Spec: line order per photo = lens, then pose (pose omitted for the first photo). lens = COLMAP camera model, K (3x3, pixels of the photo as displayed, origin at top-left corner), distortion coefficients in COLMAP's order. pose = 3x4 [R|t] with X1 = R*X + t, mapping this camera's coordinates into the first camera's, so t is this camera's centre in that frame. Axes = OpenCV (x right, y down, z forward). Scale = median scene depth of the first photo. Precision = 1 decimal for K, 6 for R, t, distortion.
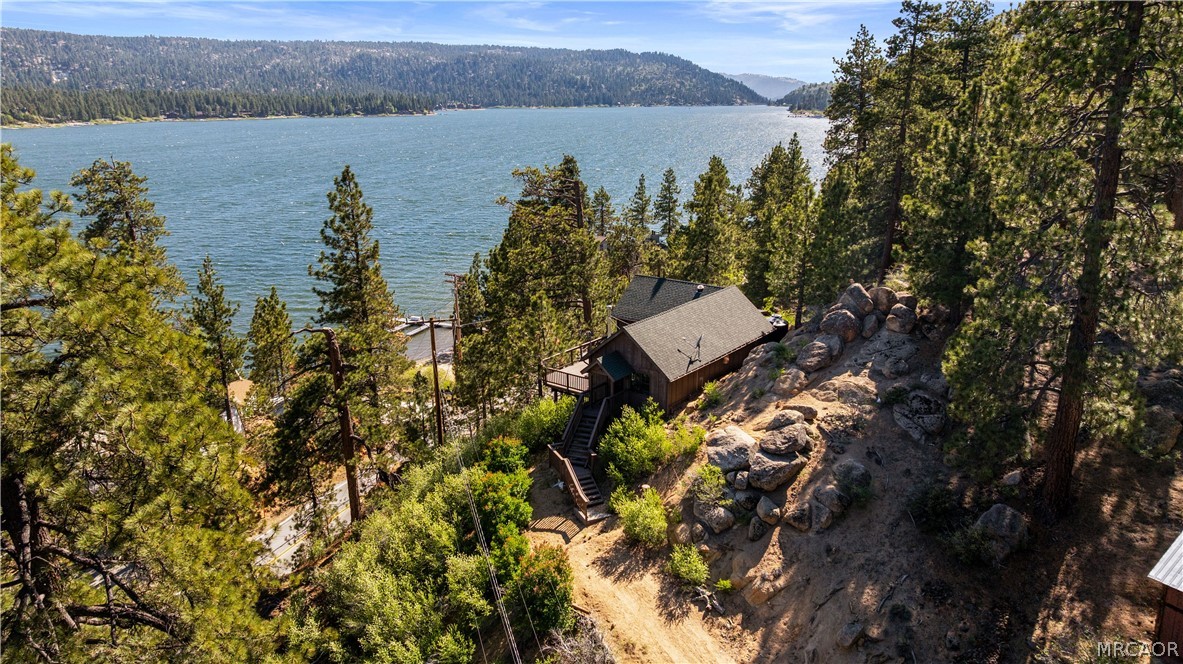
lens RADIAL K [[831.0, 0, 591.5], [0, 831.0, 332.0], [0, 0, 1]] dist [-0.004425, -0.000284]
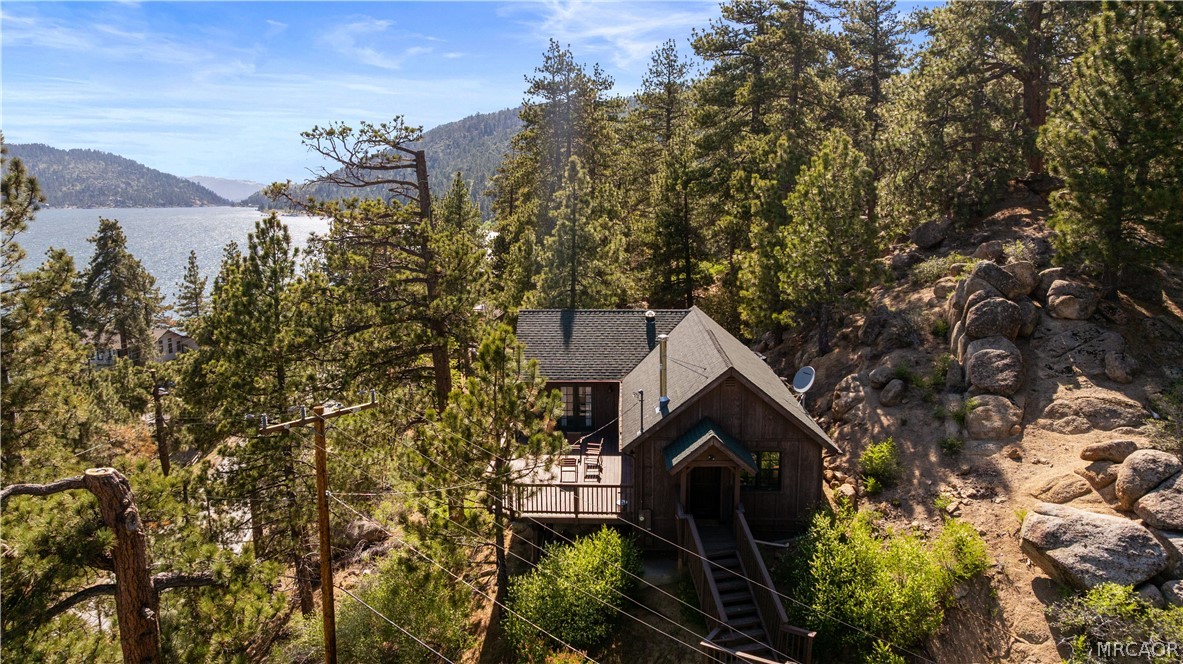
lens RADIAL K [[834.9, 0, 591.5], [0, 834.9, 332.0], [0, 0, 1]] dist [-0.051369, 0.060238]
pose [[0.816750, -0.090948, 0.569779, -0.390421], [0.157496, 0.985140, -0.068515, -0.006310], [-0.555081, 0.145698, 0.818937, 0.754180]]
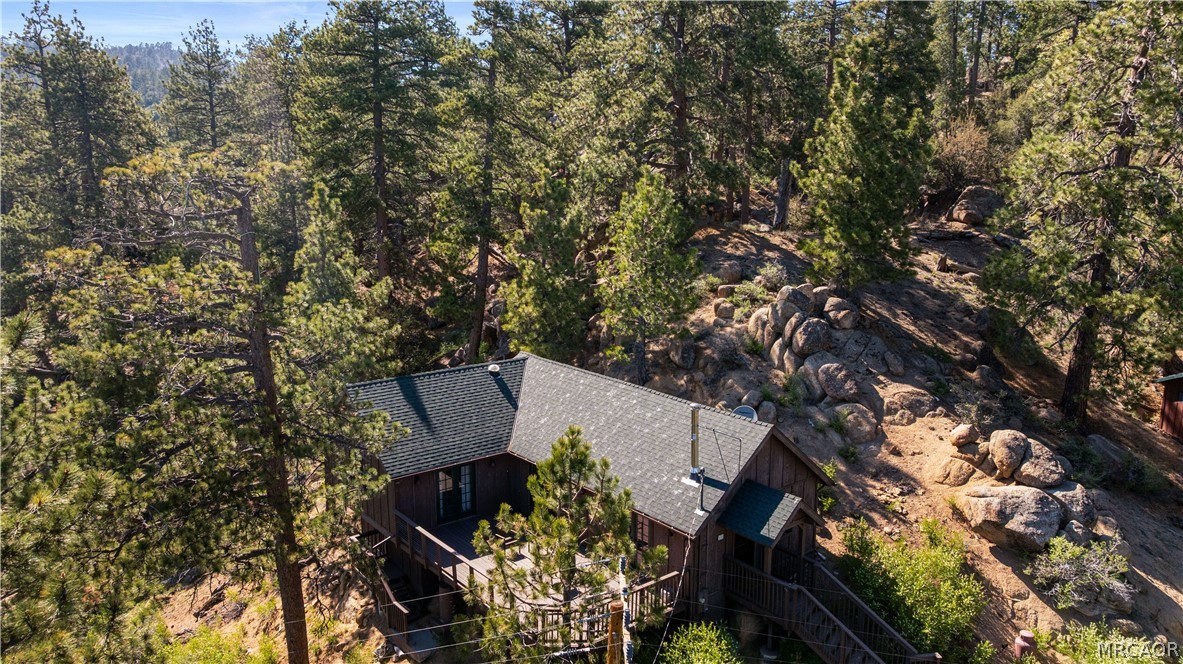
lens RADIAL K [[834.9, 0, 591.5], [0, 834.9, 332.0], [0, 0, 1]] dist [-0.051369, 0.060238]
pose [[0.227351, -0.169914, 0.958875, -0.566926], [0.263293, 0.958713, 0.107458, -0.176222], [-0.937544, 0.228034, 0.262701, 1.157910]]
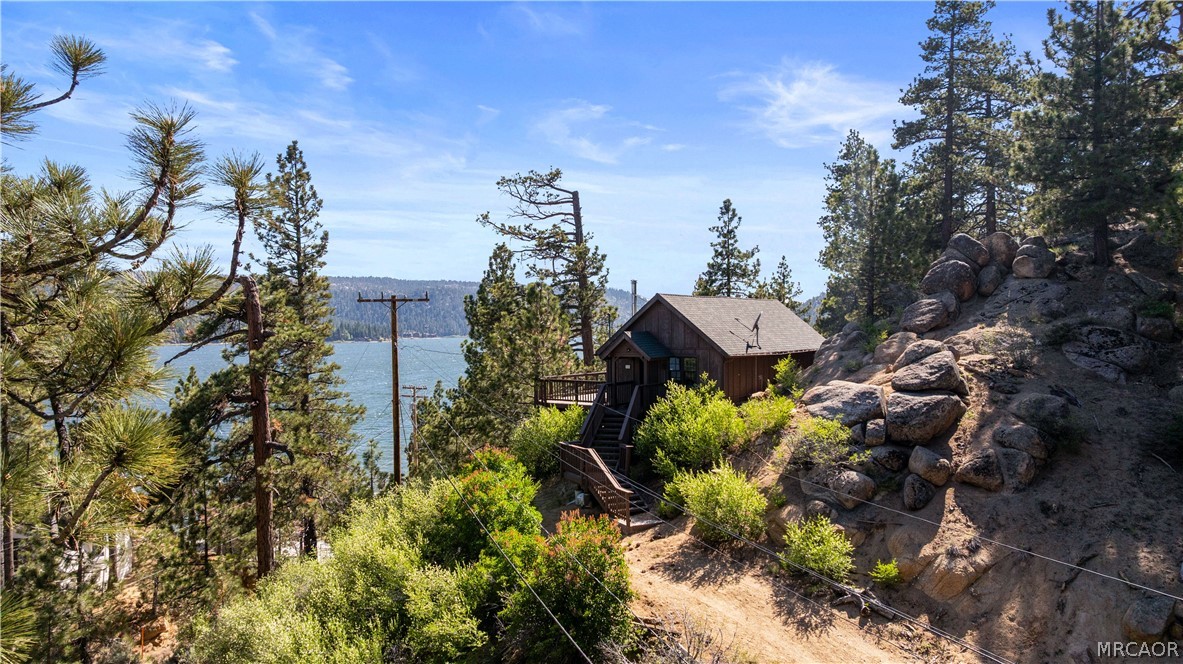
lens RADIAL K [[834.9, 0, 591.5], [0, 834.9, 332.0], [0, 0, 1]] dist [-0.051369, 0.060238]
pose [[0.998377, -0.002056, 0.056907, -0.075243], [0.017402, 0.962555, -0.270529, 0.272135], [-0.054220, 0.271080, 0.961028, 0.367975]]
